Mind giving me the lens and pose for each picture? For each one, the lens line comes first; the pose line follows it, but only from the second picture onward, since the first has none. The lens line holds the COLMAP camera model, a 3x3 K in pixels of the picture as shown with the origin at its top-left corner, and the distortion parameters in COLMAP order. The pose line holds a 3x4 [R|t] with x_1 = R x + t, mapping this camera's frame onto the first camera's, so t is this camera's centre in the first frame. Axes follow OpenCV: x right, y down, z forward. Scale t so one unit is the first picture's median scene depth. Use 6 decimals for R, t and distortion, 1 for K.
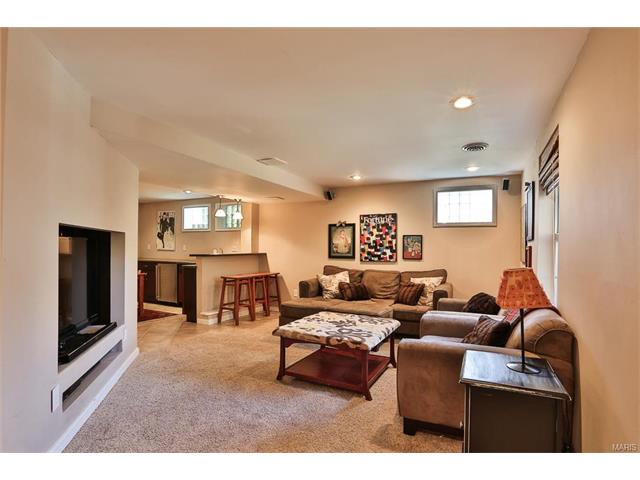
lens RADIAL K [[315.0, 0, 321.1], [0, 315.0, 241.1], [0, 0, 1]] dist [-0.023623, 0.000781]
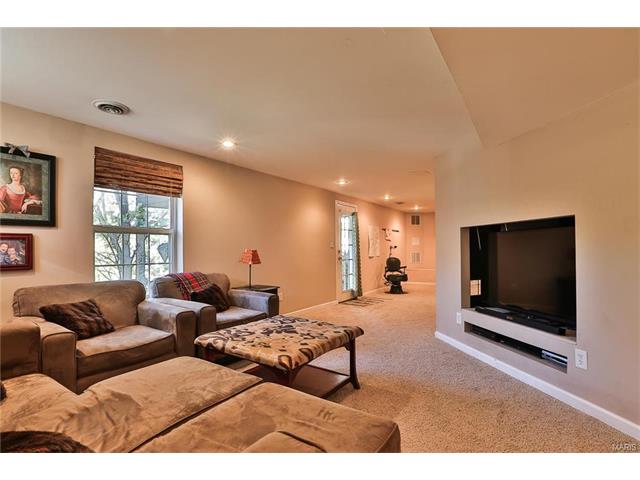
lens RADIAL K [[315.0, 0, 320.4], [0, 315.0, 240.7], [0, 0, 1]] dist [-0.023623, 0.000781]
pose [[-0.993604, -0.011154, 0.112372, -0.083406], [-0.013896, 0.999624, -0.023651, 0.033940], [-0.112066, -0.025061, -0.993385, 1.236193]]
